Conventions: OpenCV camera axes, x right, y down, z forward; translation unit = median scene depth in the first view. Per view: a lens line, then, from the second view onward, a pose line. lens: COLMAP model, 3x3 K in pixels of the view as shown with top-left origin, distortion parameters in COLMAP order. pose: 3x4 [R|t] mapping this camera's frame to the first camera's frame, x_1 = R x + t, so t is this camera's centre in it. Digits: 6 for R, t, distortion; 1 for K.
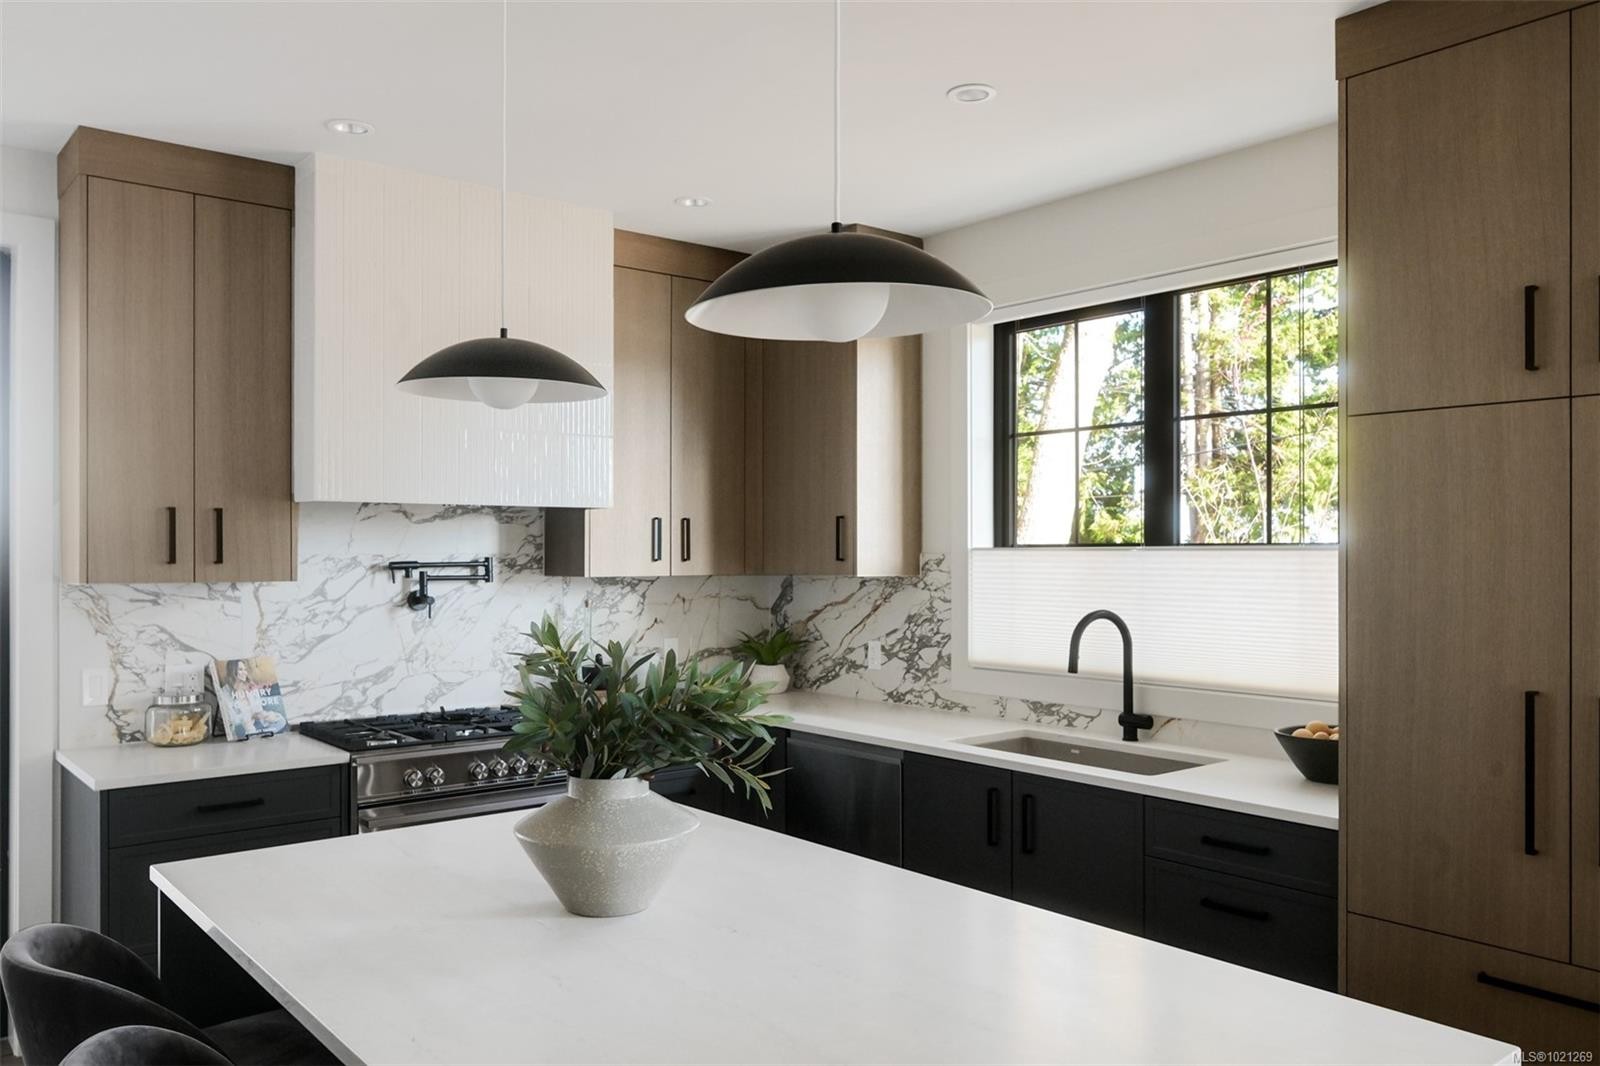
lens RADIAL K [[1233.2, 0, 801.1], [0, 1233.2, 544.3], [0, 0, 1]] dist [-0.000925, 0.000976]
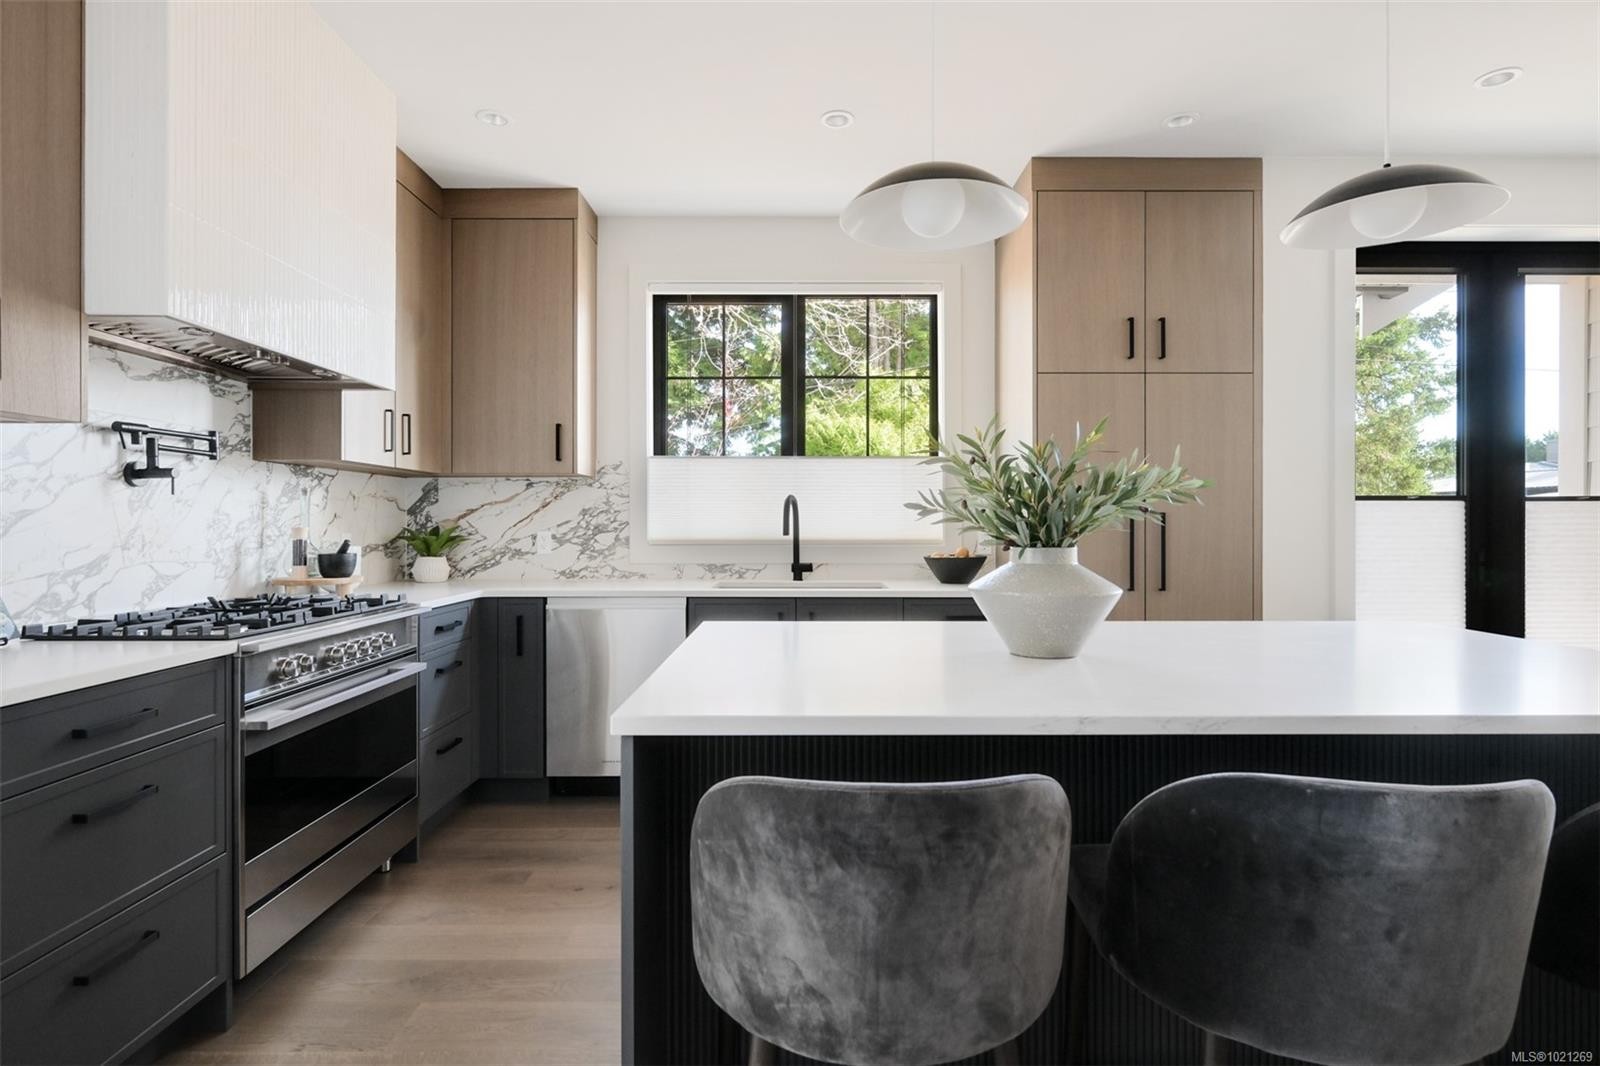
lens RADIAL K [[801.2, 0, 810.3], [0, 801.2, 522.6], [0, 0, 1]] dist [-0.000442, -0.000097]
pose [[0.621528, 0.001215, 0.783391, -0.452144], [-0.002019, 0.999998, 0.000051, 0.077233], [-0.783390, -0.001613, 0.621529, 0.325589]]
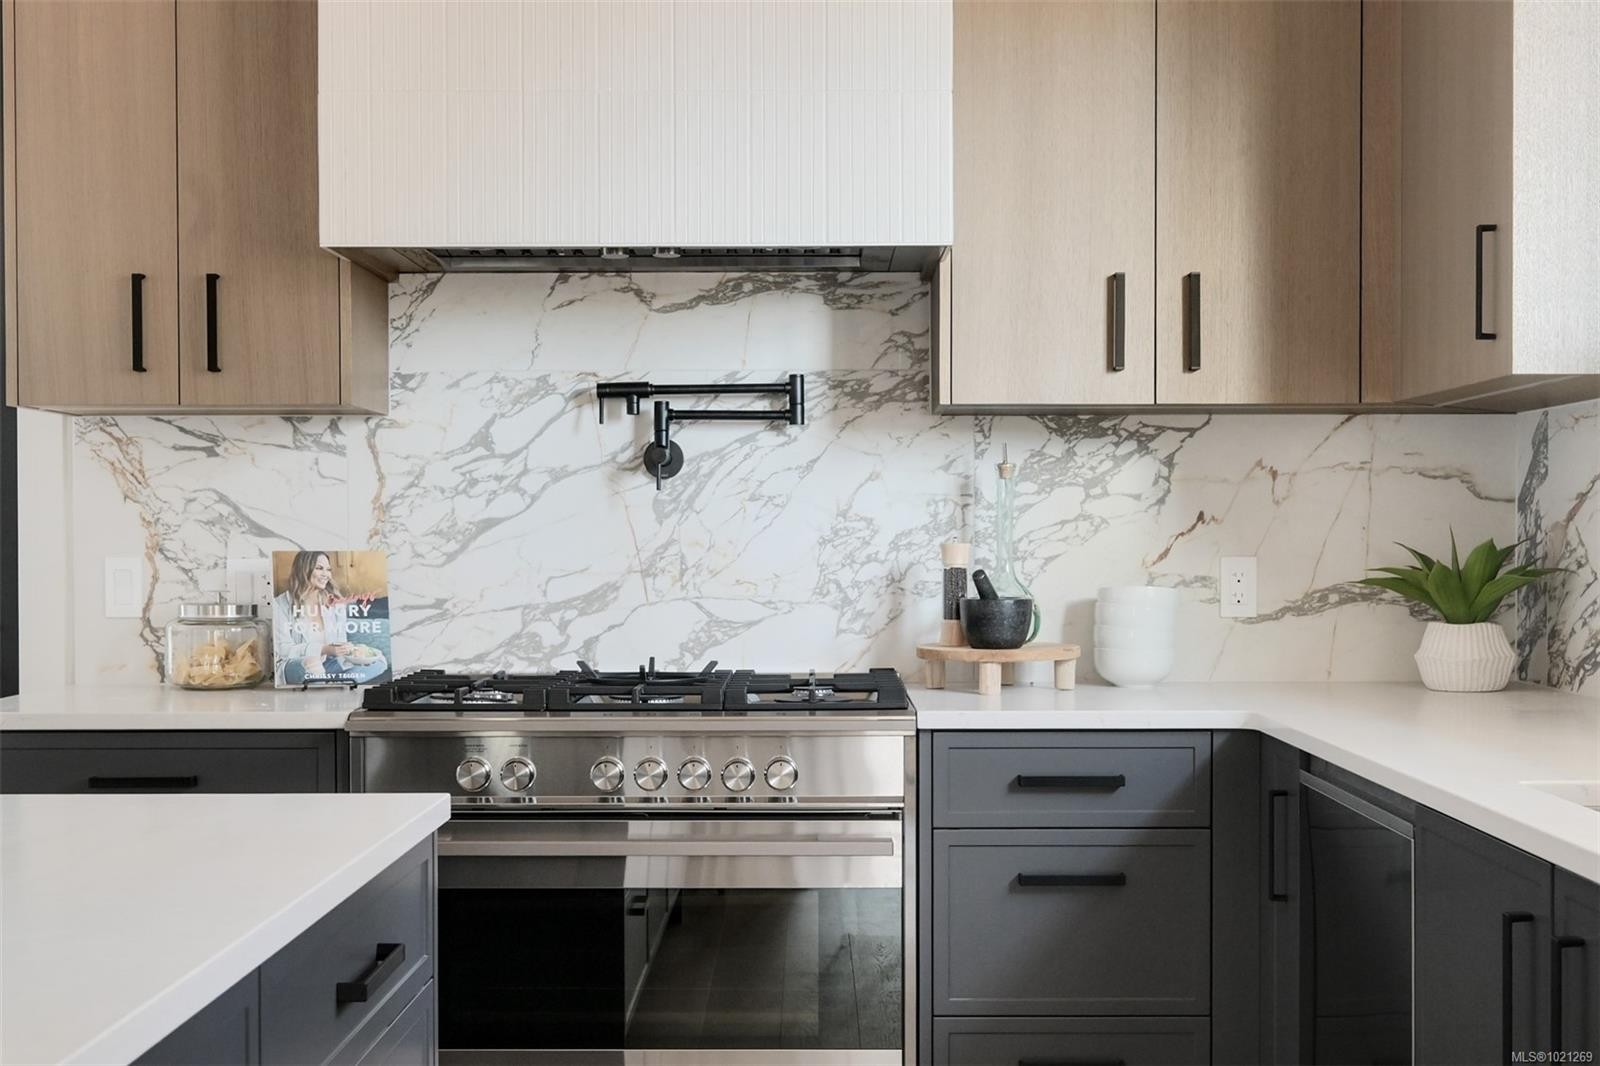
lens RADIAL K [[2088.3, 0, 801.8], [0, 2088.3, 566.0], [0, 0, 1]] dist [0.000924, 0.007849]
pose [[0.767230, 0.008203, -0.641320, 0.304852], [0.003648, 0.999846, 0.017154, 0.076353], [0.641362, -0.015500, 0.767082, 0.361396]]
